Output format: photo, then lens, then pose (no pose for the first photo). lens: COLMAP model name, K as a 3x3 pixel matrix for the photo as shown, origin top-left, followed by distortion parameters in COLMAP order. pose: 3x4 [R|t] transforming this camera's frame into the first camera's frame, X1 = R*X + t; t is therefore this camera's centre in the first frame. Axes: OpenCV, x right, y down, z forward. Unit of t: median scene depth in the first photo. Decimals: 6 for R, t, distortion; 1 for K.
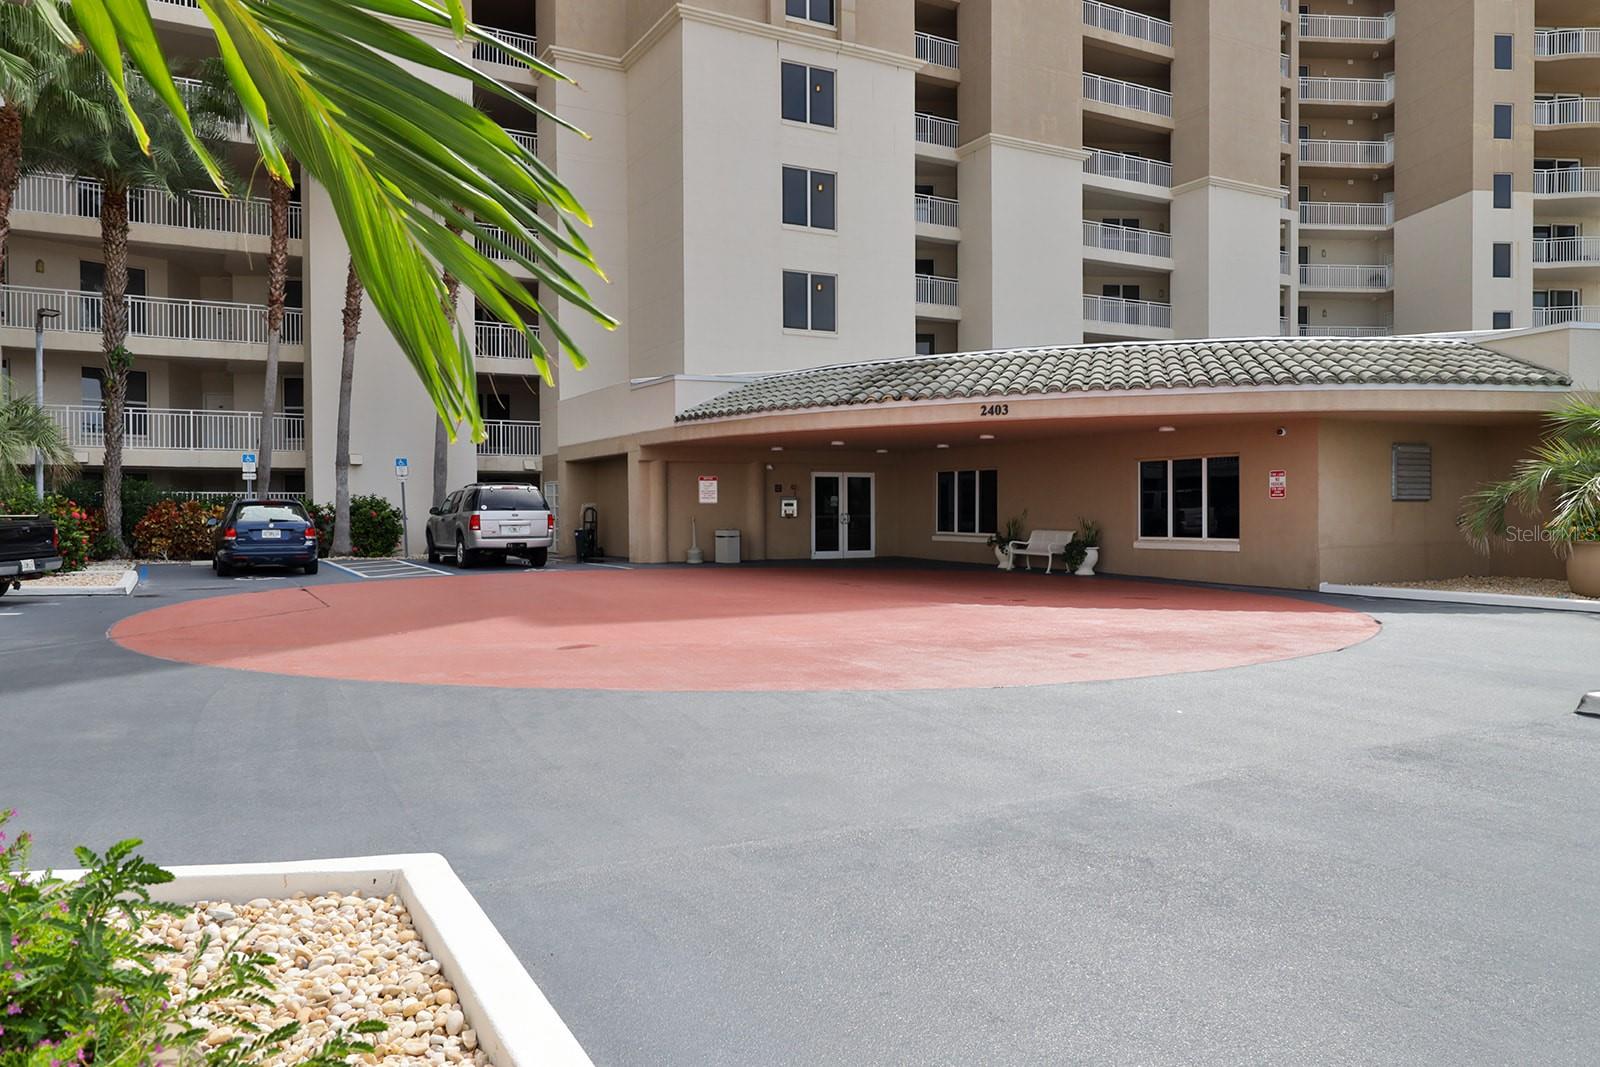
lens RADIAL K [[1140.3, 0, 800.0], [0, 1140.3, 533.5], [0, 0, 1]] dist [-0.005563, -0.002326]
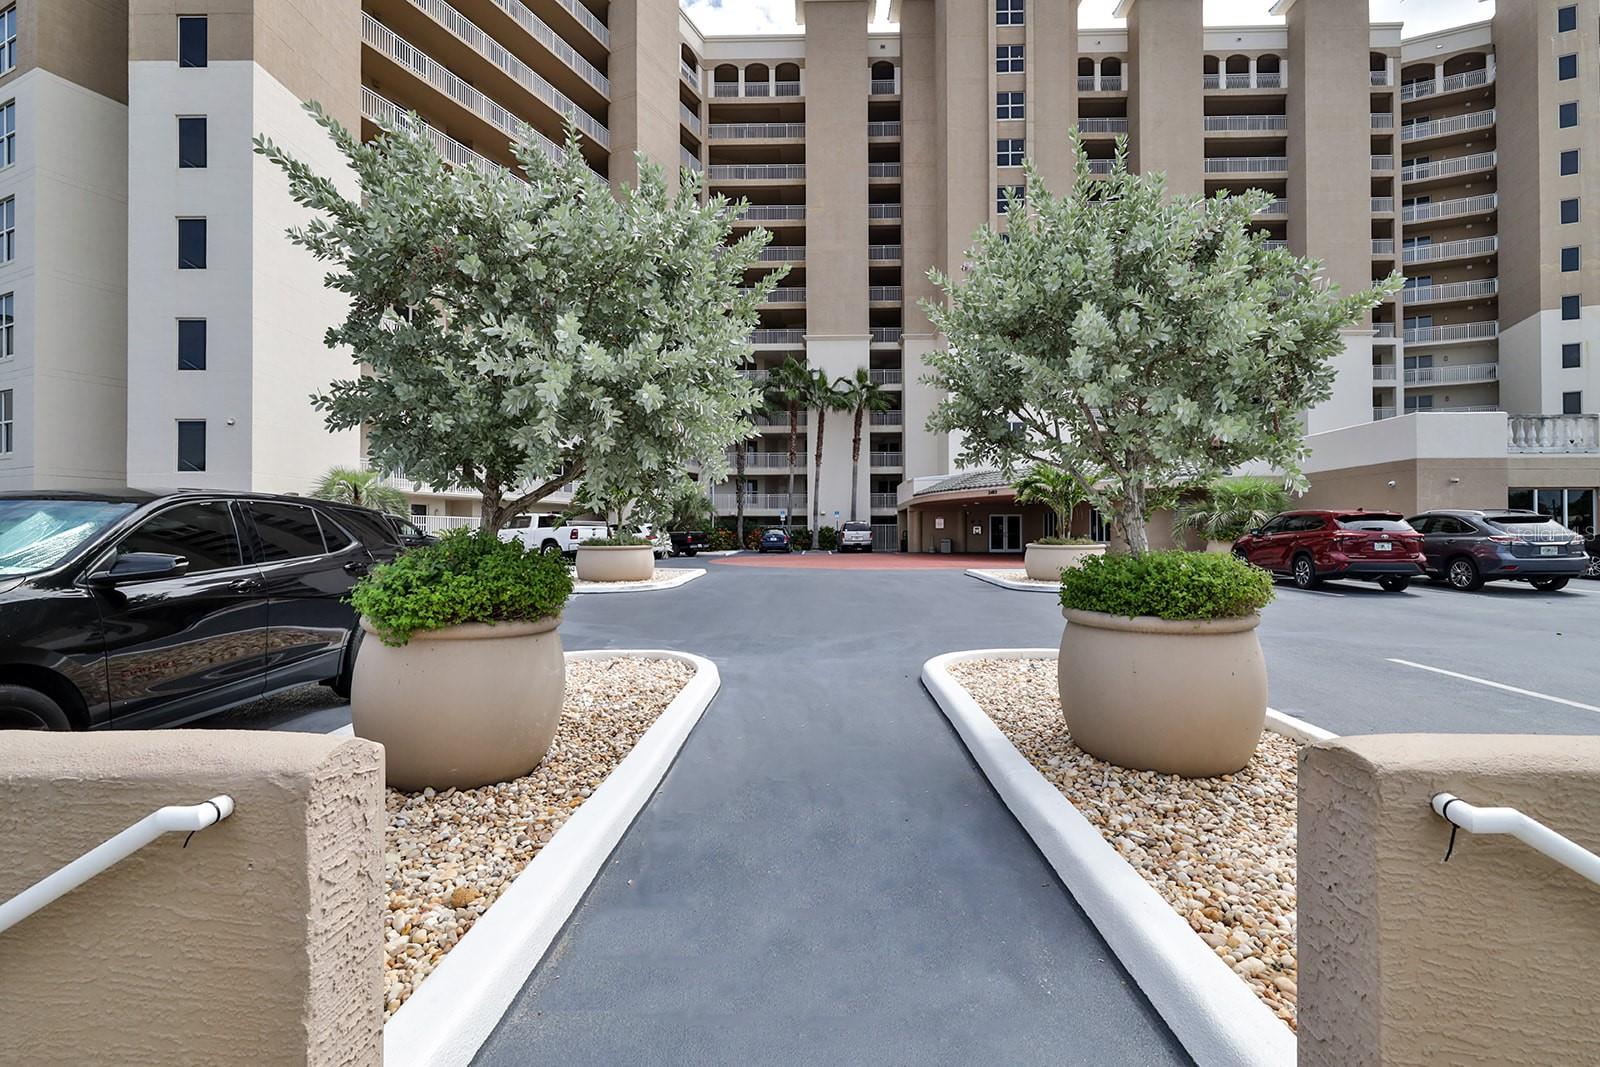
lens RADIAL K [[703.6, 0, 800.0], [0, 703.6, 533.5], [0, 0, 1]] dist [0.000125, -0.000093]
pose [[0.866734, -0.001183, -0.498770, 0.355946], [-0.010758, 0.999720, -0.021066, 0.016980], [0.498655, 0.023624, 0.866478, -0.386520]]
